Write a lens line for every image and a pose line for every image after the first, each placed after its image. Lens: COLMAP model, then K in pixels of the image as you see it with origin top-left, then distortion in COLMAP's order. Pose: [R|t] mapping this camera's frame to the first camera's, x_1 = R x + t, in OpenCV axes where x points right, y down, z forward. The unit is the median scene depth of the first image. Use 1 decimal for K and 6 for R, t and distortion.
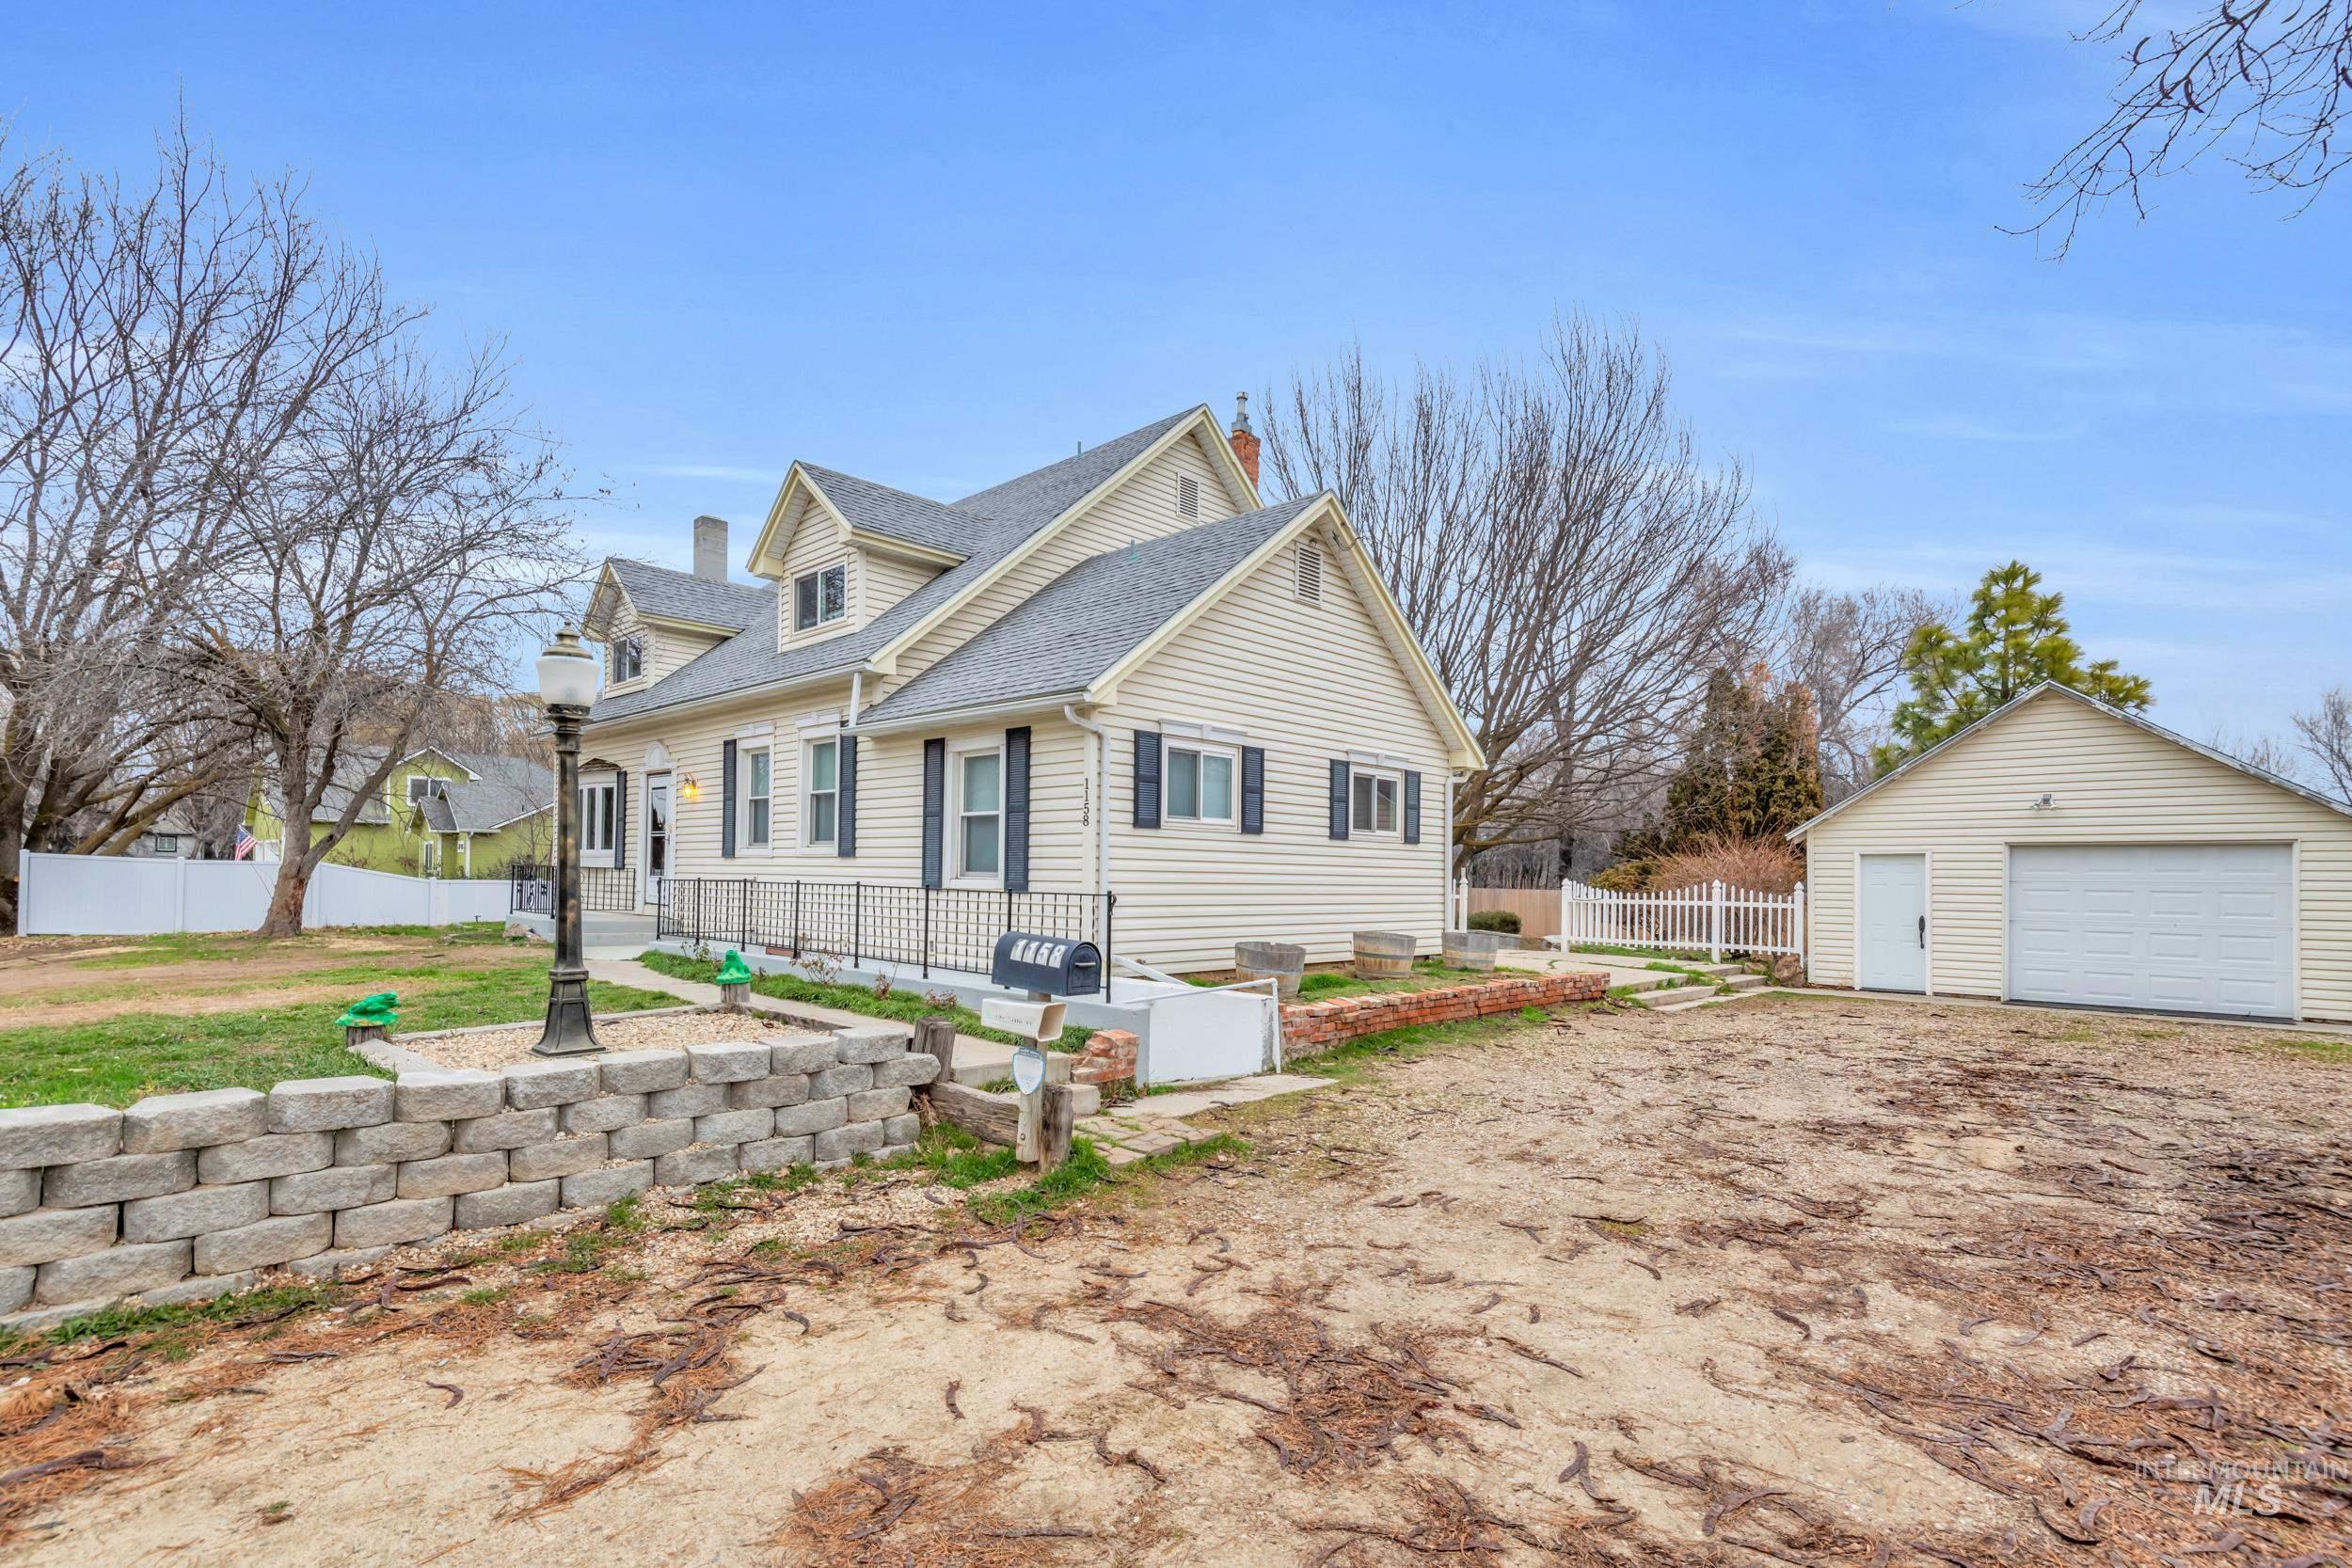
lens RADIAL K [[1120.5, 0, 1131.7], [0, 1120.5, 870.4], [0, 0, 1]] dist [-0.000238, -0.000623]
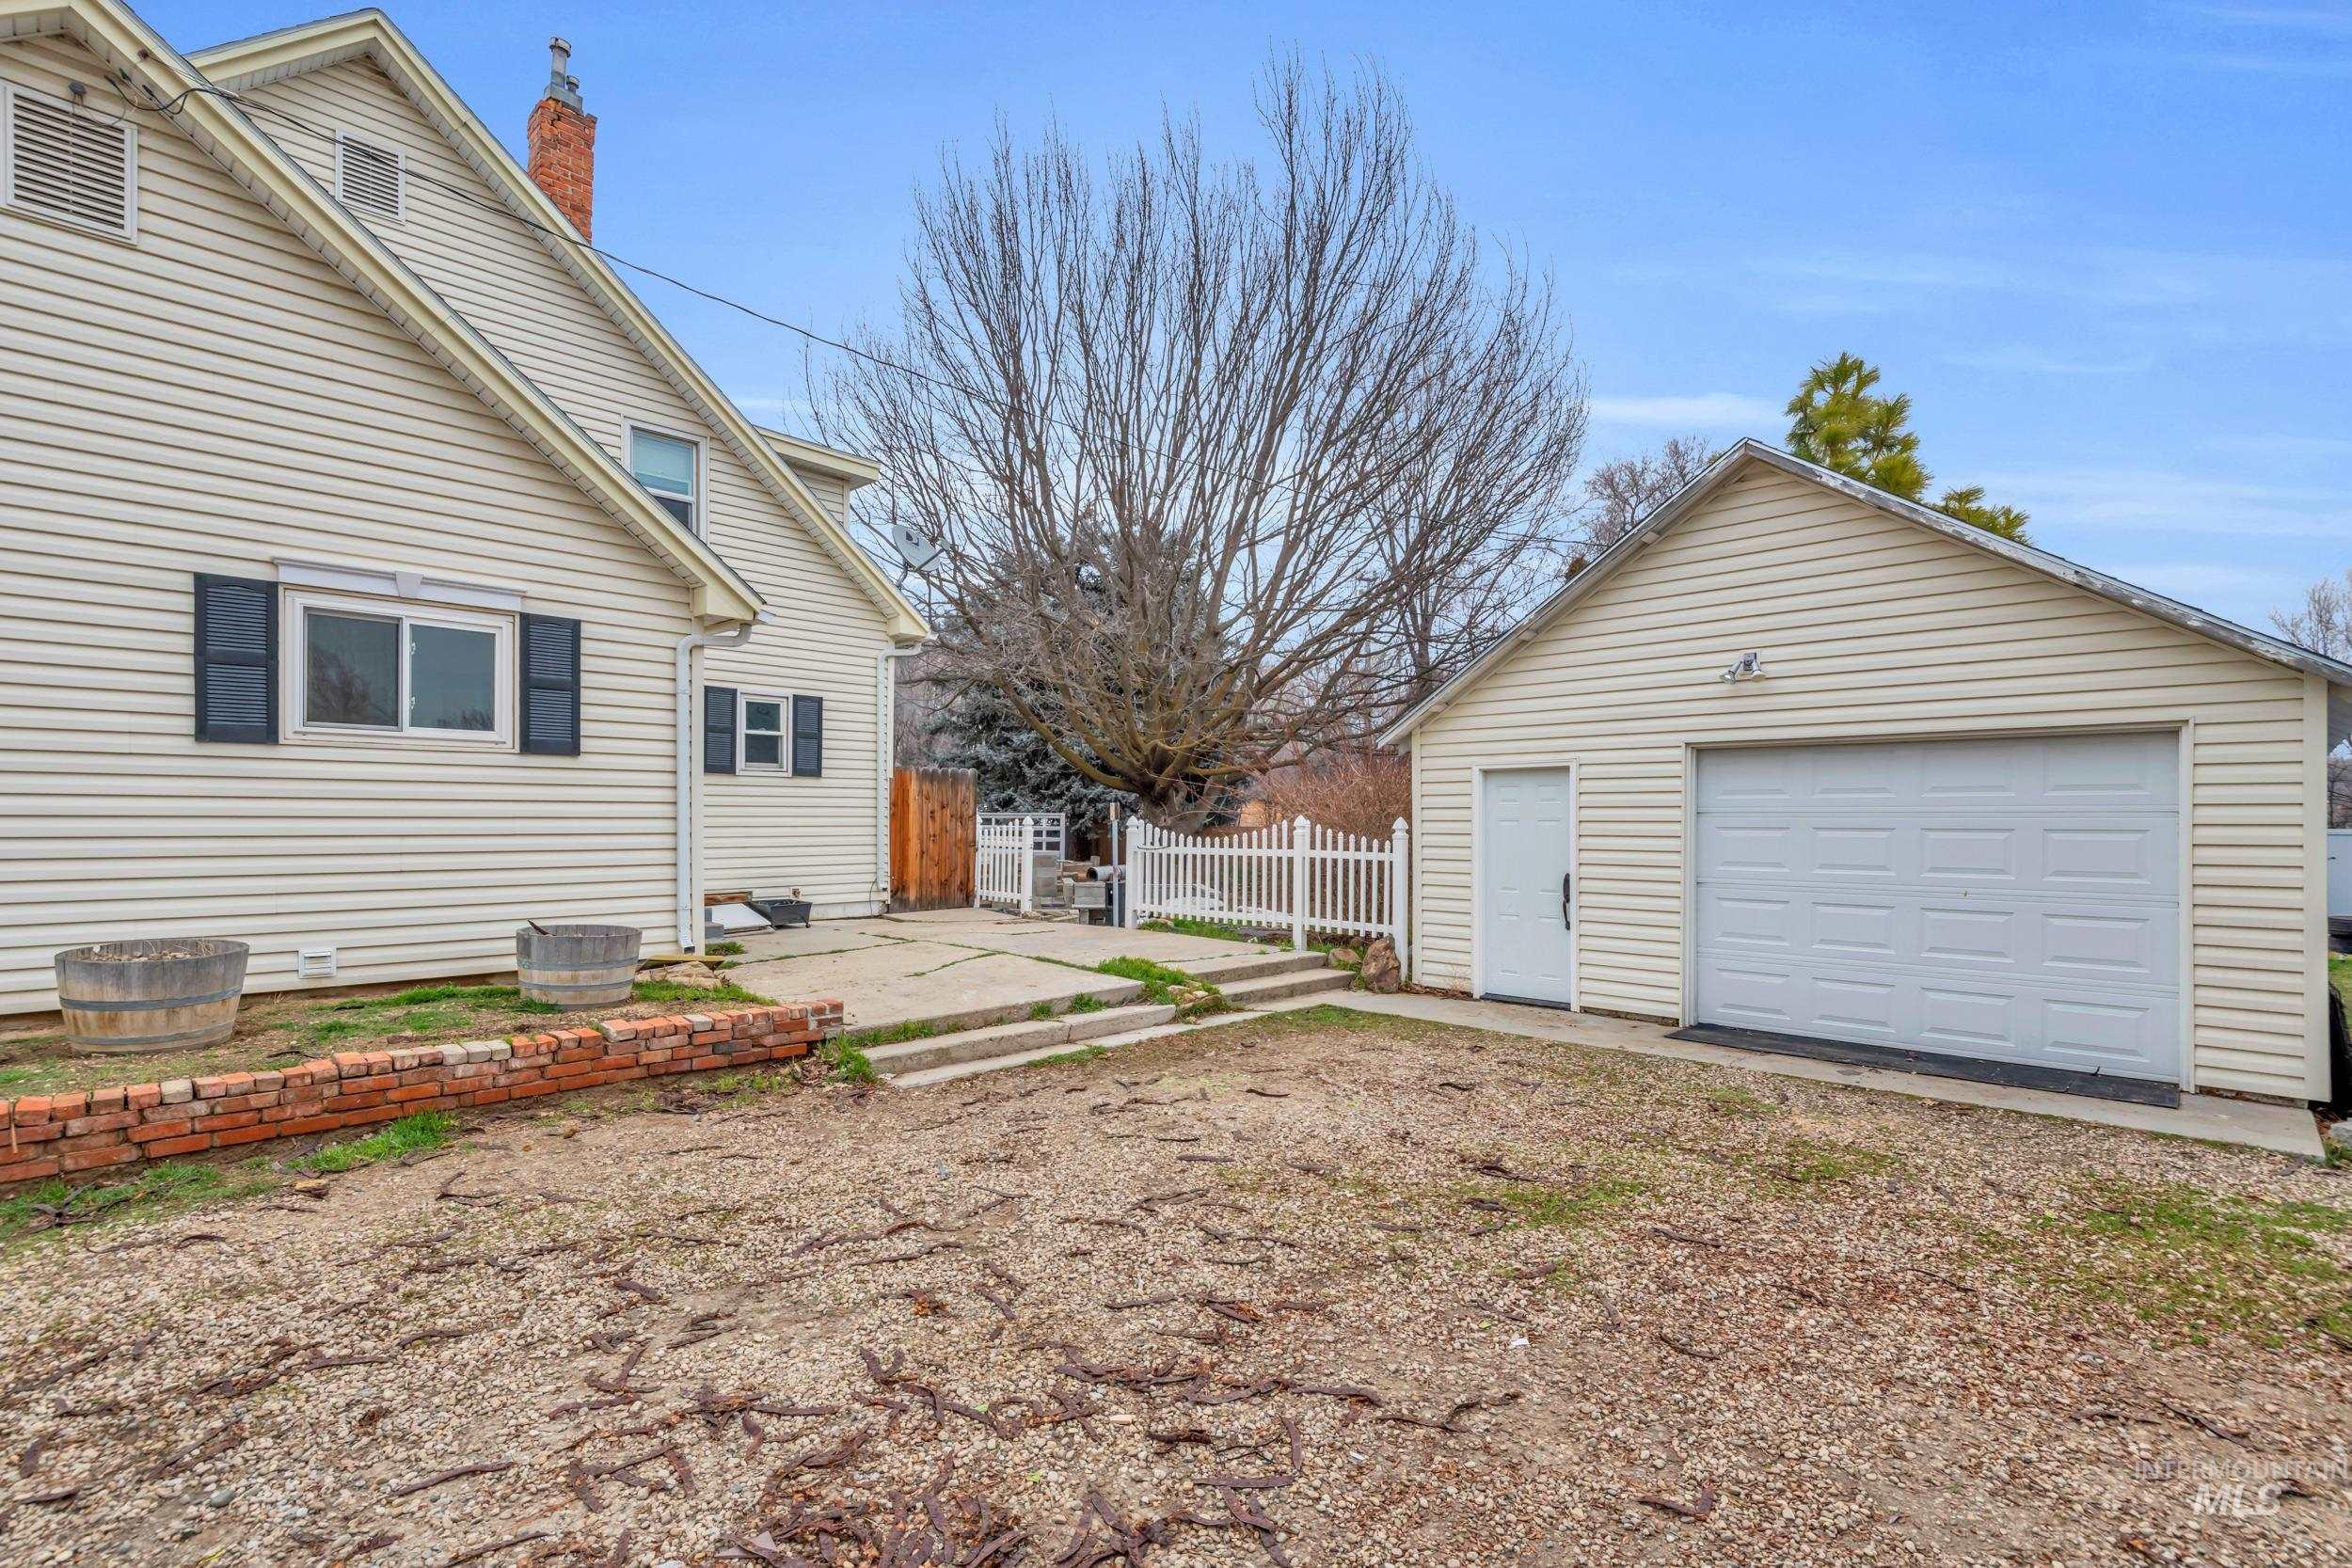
lens RADIAL K [[1092.3, 0, 1170.4], [0, 1092.3, 823.2], [0, 0, 1]] dist [0.034657, -0.016921]
pose [[0.999831, -0.011401, 0.014432, 0.462224], [0.011247, 0.999879, 0.010732, 0.005599], [-0.014553, -0.010568, 0.999838, 0.408148]]
